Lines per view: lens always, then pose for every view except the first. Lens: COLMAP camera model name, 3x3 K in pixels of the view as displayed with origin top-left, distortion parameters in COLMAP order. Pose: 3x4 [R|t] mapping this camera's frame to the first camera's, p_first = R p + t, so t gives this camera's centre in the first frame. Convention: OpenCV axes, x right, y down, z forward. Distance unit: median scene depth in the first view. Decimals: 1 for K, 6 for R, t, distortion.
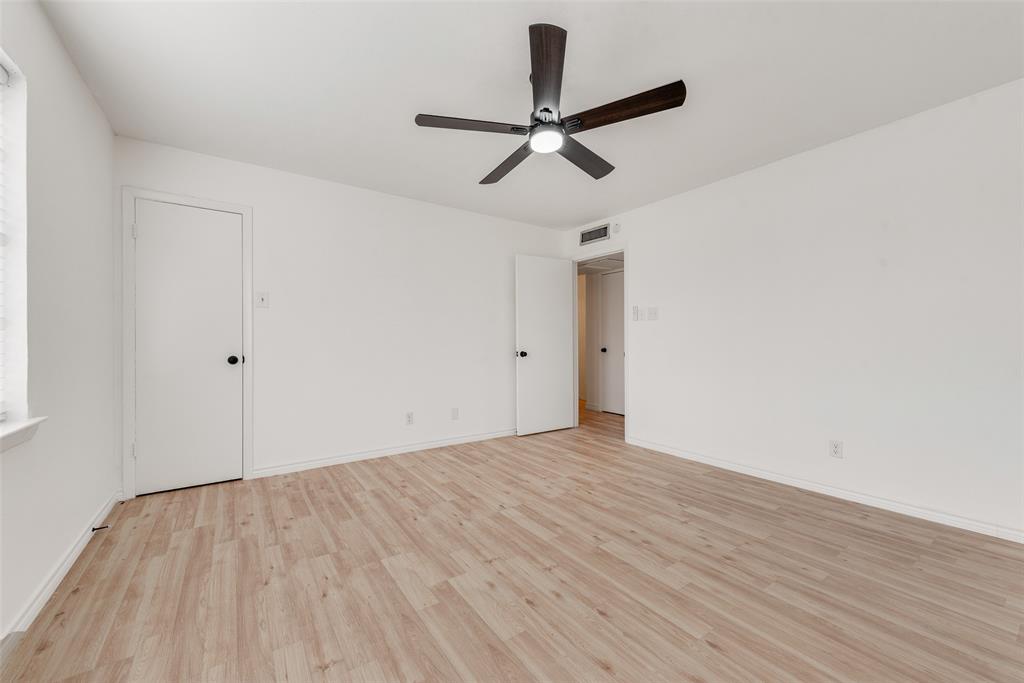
lens RADIAL K [[407.1, 0, 510.5], [0, 407.1, 340.5], [0, 0, 1]] dist [0.006059, -0.000005]
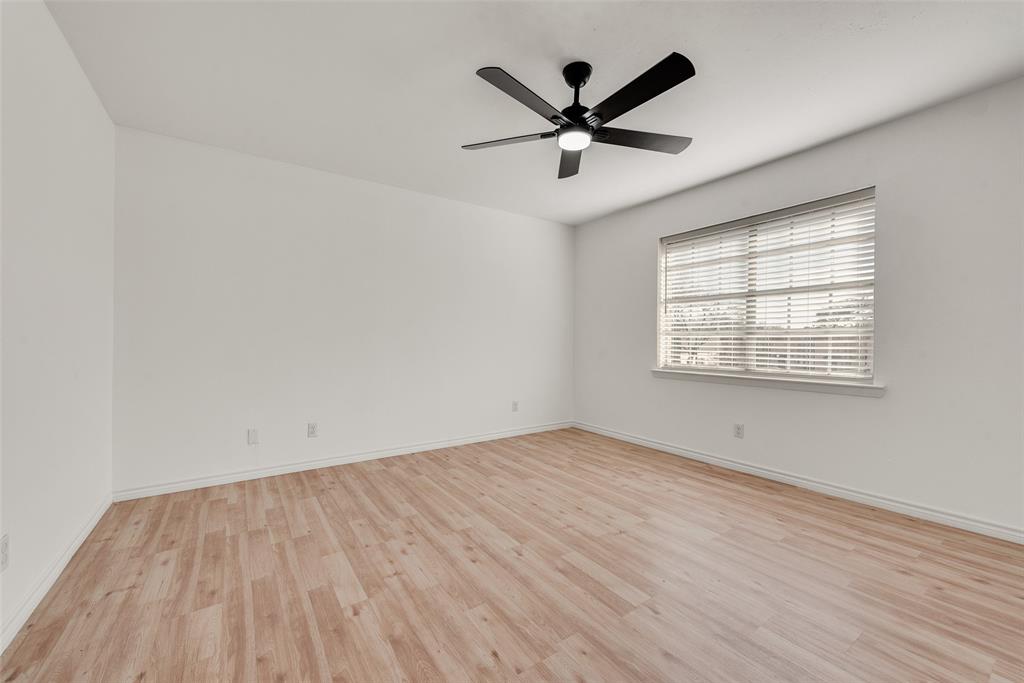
lens RADIAL K [[407.1, 0, 510.8], [0, 407.1, 341.0], [0, 0, 1]] dist [0.006059, -0.000005]
pose [[-0.999965, 0.000647, 0.008396, 0.231372], [0.000617, 0.999993, -0.003621, 0.009901], [-0.008398, -0.003616, -0.999958, 1.998571]]
